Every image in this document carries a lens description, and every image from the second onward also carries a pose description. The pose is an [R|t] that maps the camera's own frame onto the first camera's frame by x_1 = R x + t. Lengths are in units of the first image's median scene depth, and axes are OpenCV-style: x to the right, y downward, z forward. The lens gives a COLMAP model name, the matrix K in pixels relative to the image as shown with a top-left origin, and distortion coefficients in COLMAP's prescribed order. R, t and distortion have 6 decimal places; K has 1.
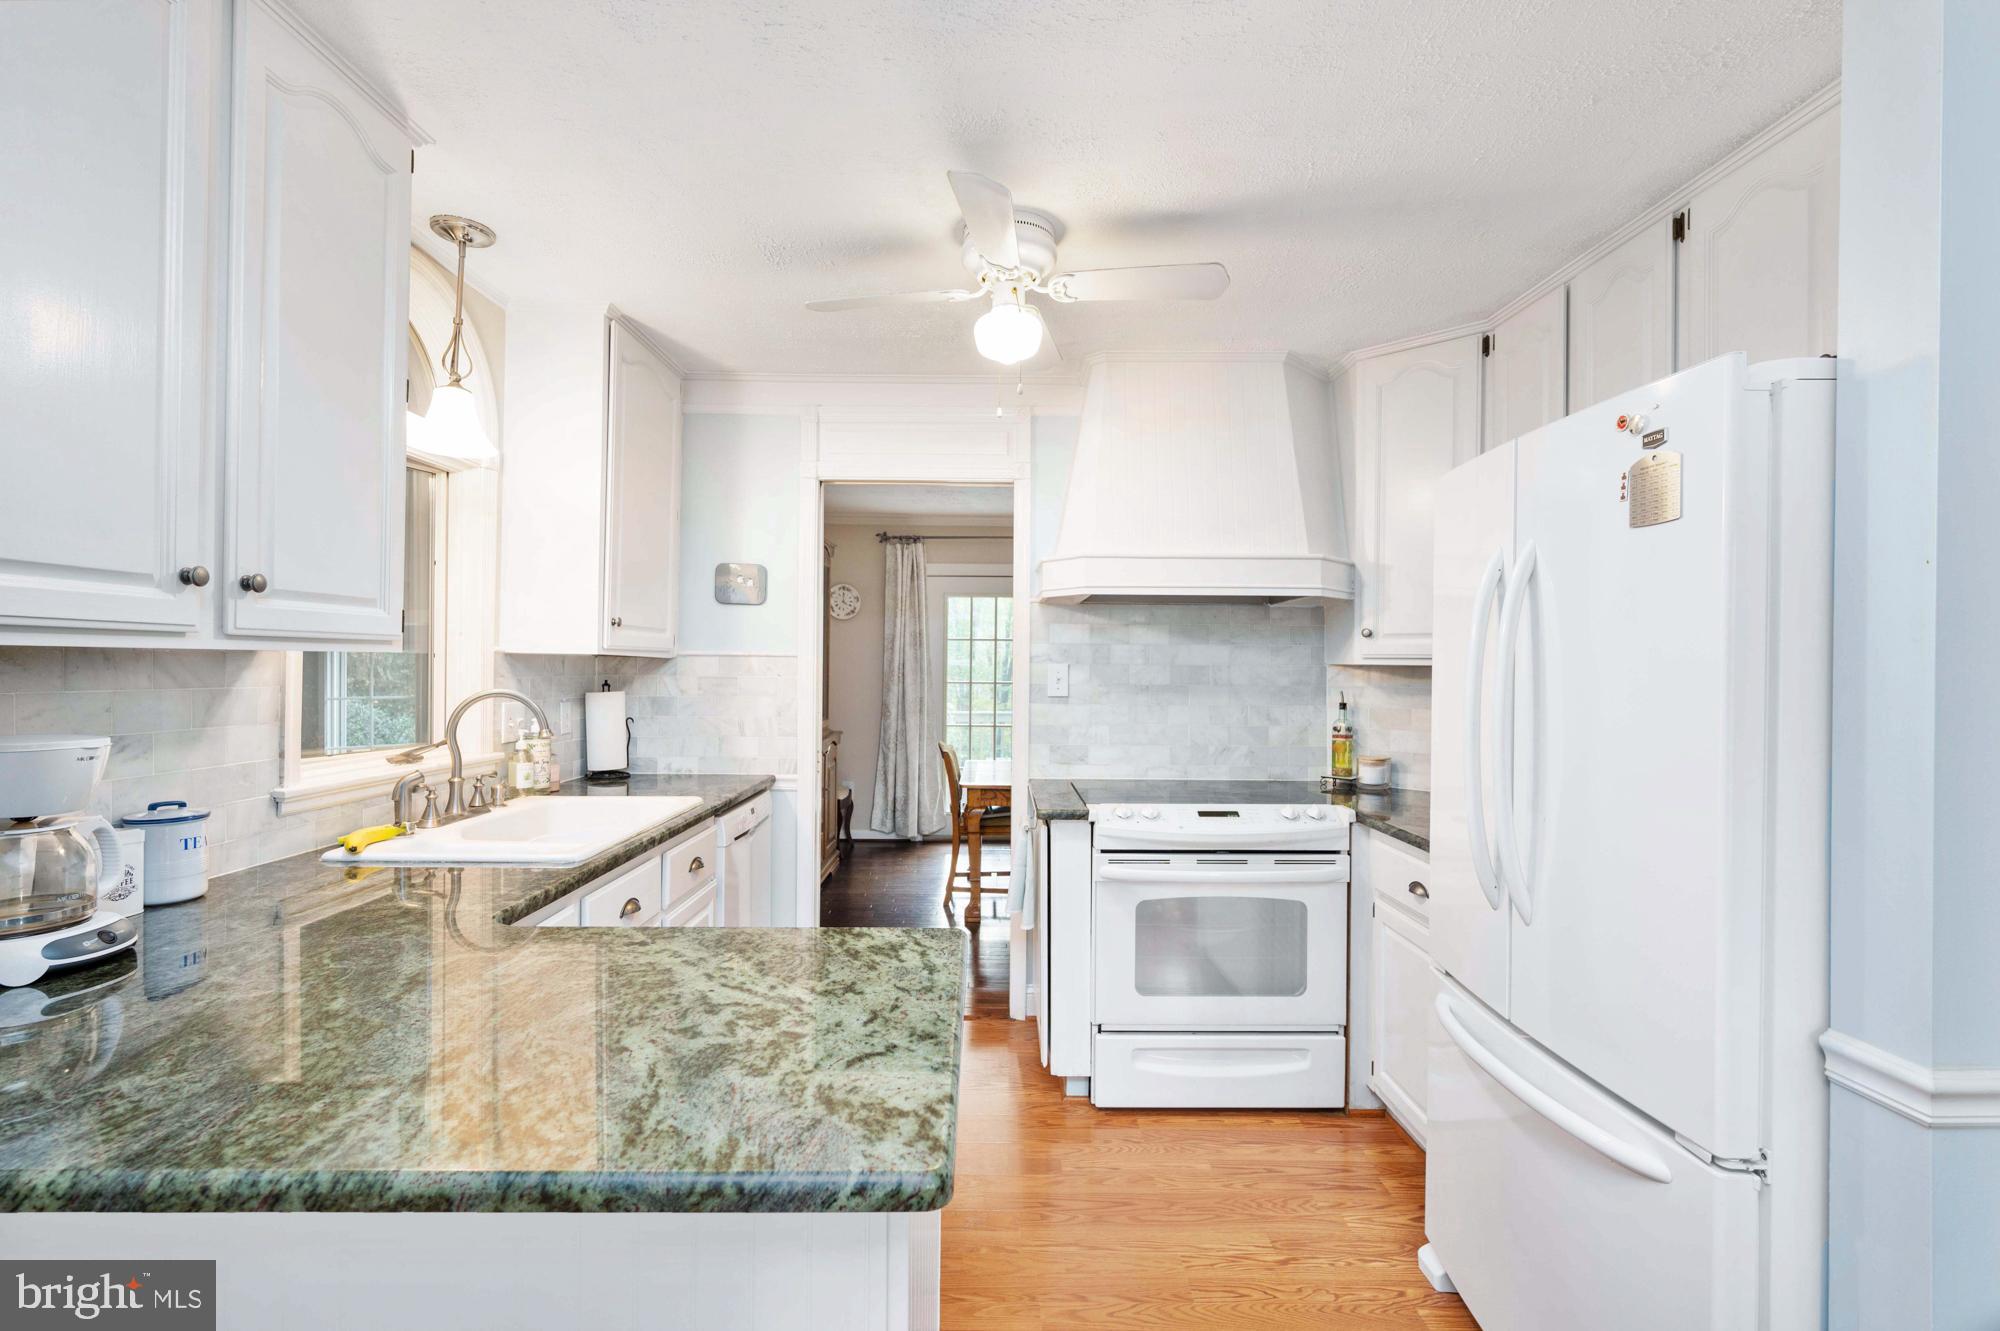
lens RADIAL K [[890.9, 0, 992.2], [0, 890.9, 667.1], [0, 0, 1]] dist [0.001652, 0.000008]
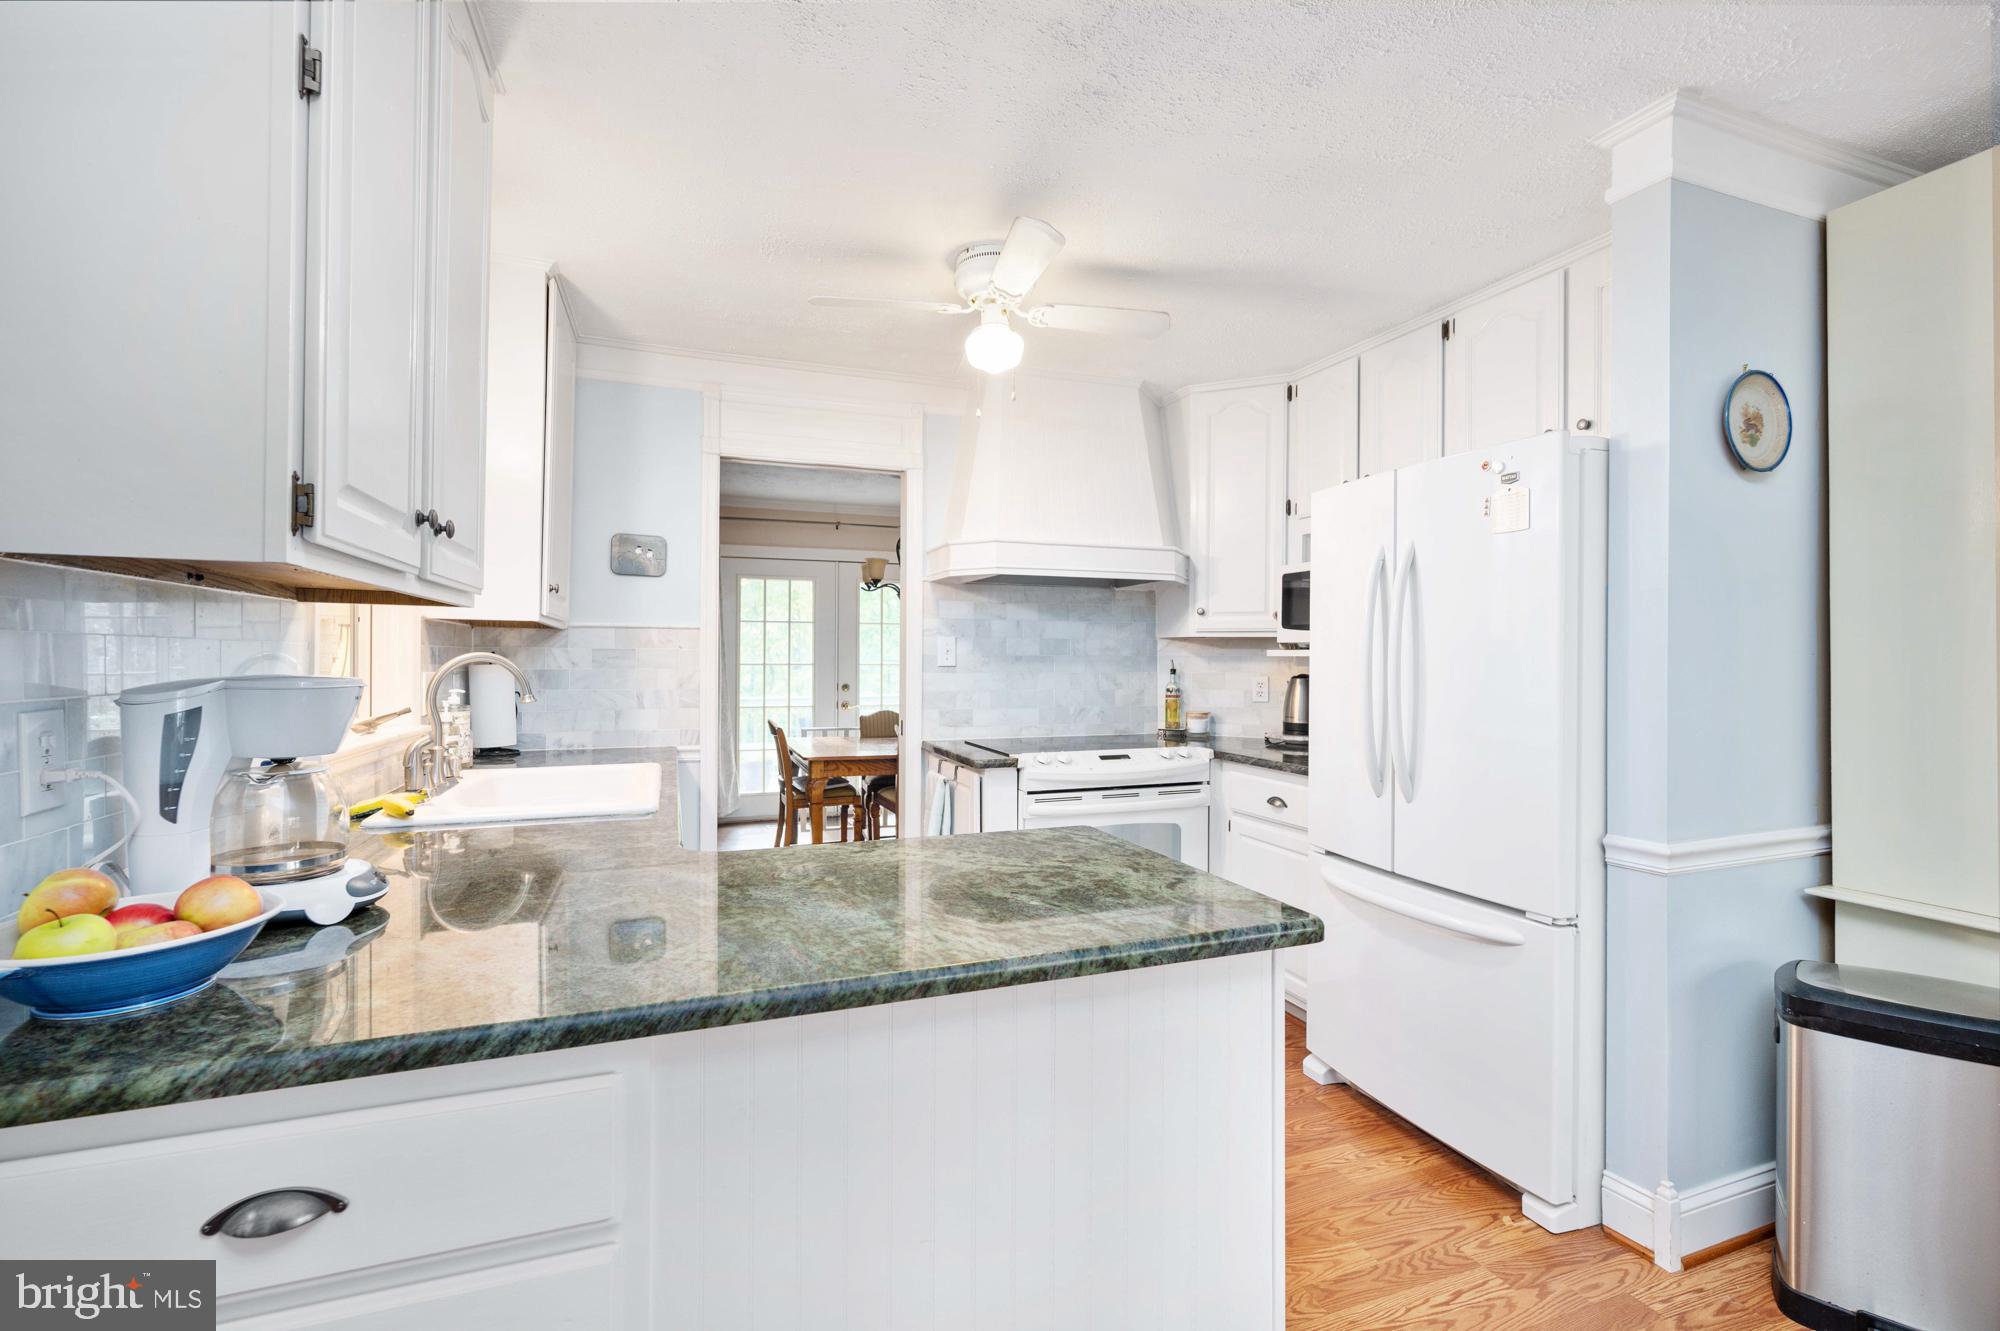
lens RADIAL K [[887.2, 0, 991.8], [0, 887.2, 656.2], [0, 0, 1]] dist [-0.000883, 0.000374]
pose [[0.938169, -0.004156, 0.346153, -0.319940], [0.005094, 0.999985, -0.001803, 0.028436], [-0.346140, 0.003455, 0.938176, -0.076145]]
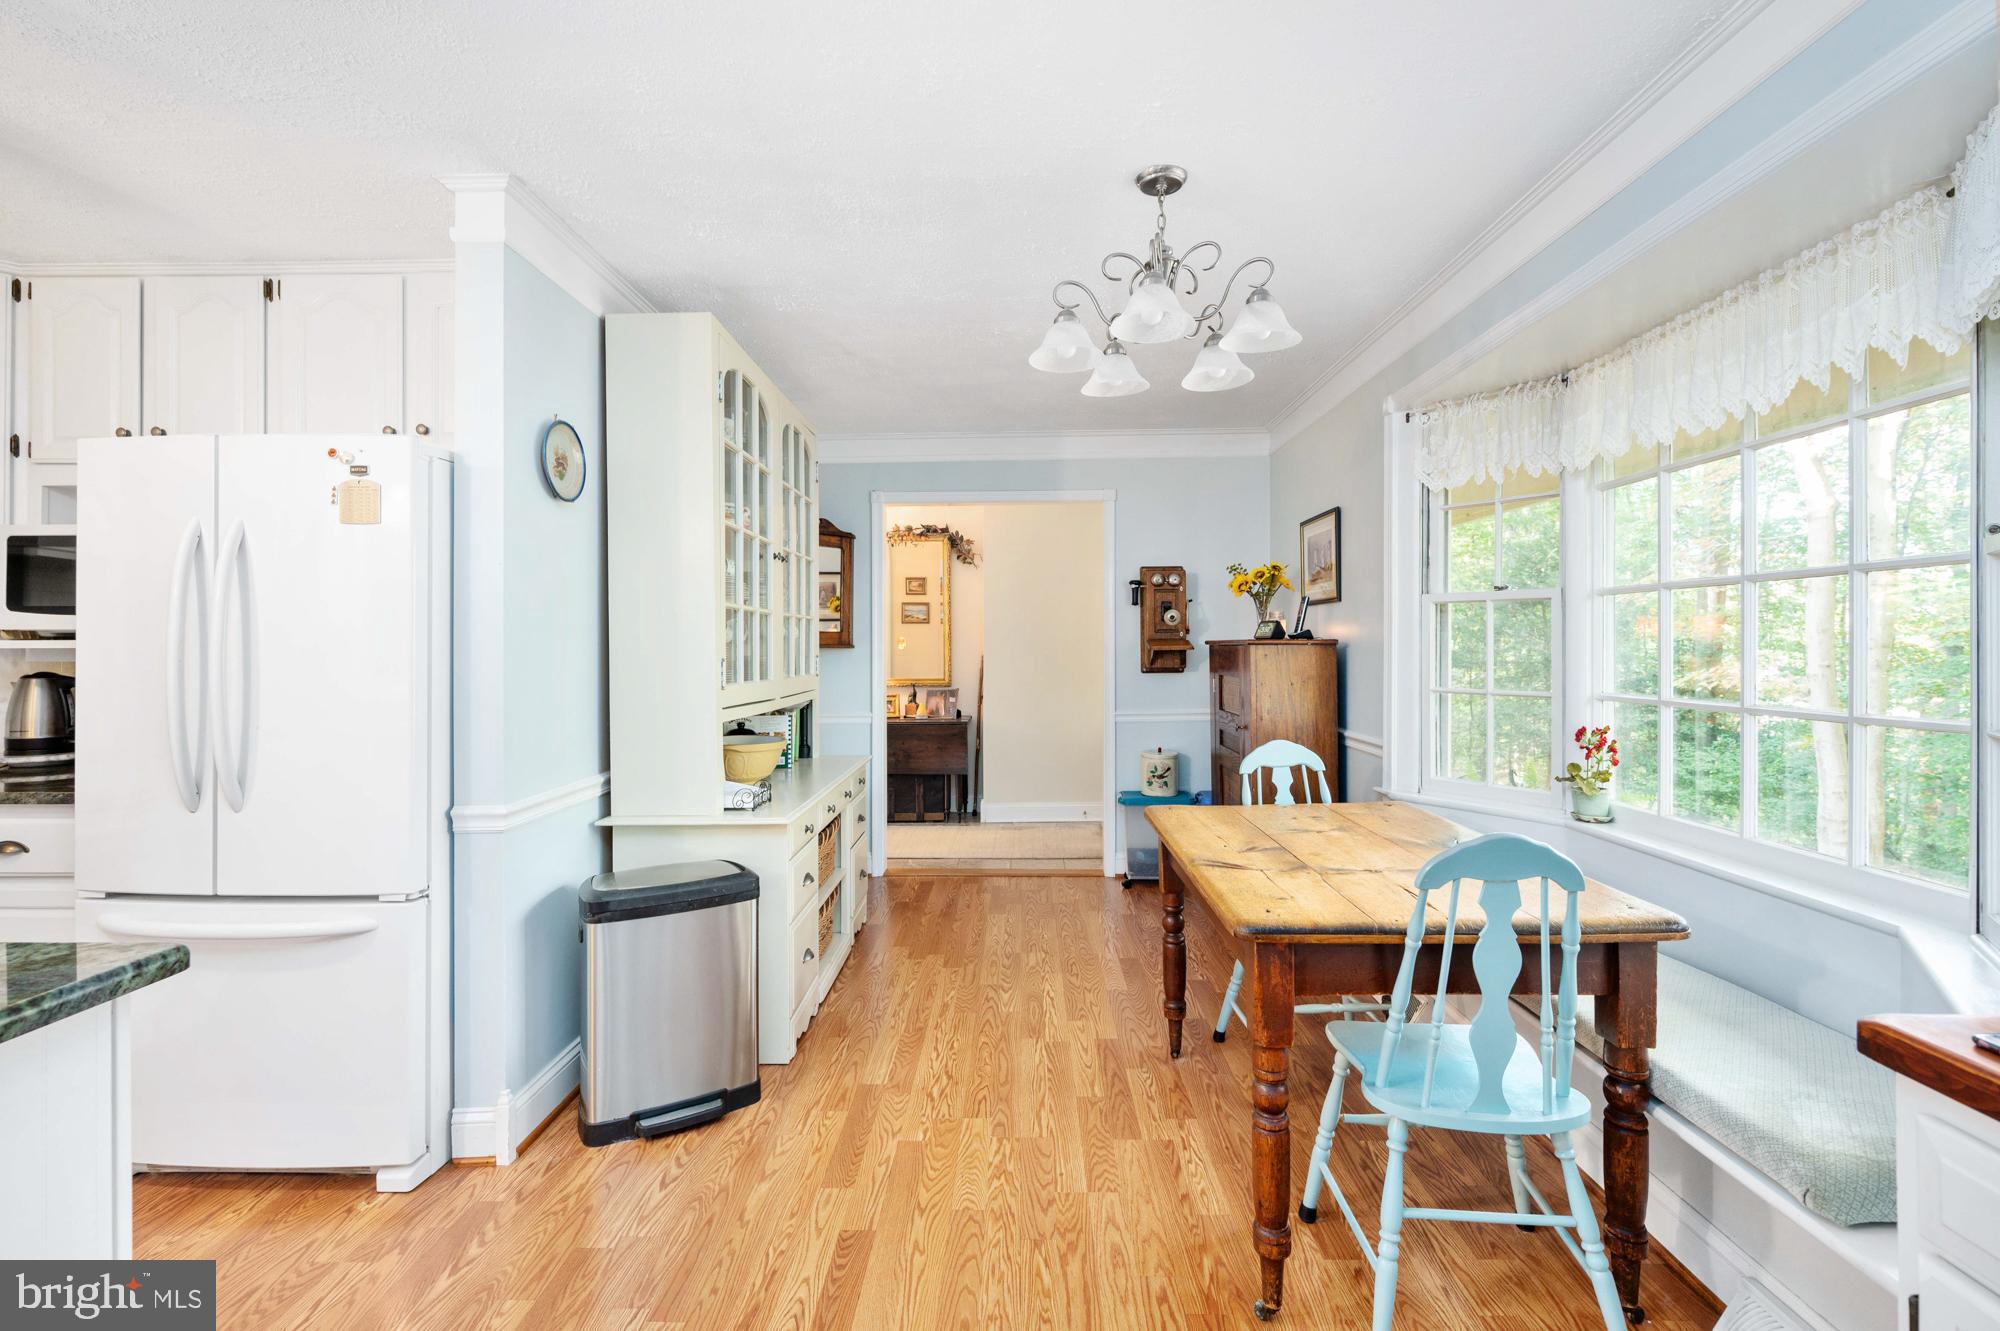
lens RADIAL K [[900.5, 0, 1001.7], [0, 900.5, 642.7], [0, 0, 1]] dist [0.001294, 0.000310]
pose [[0.028665, -0.004740, 0.999578, -0.402436], [0.008568, 0.999953, 0.004496, 0.026636], [-0.999552, 0.008435, 0.028704, -0.092831]]
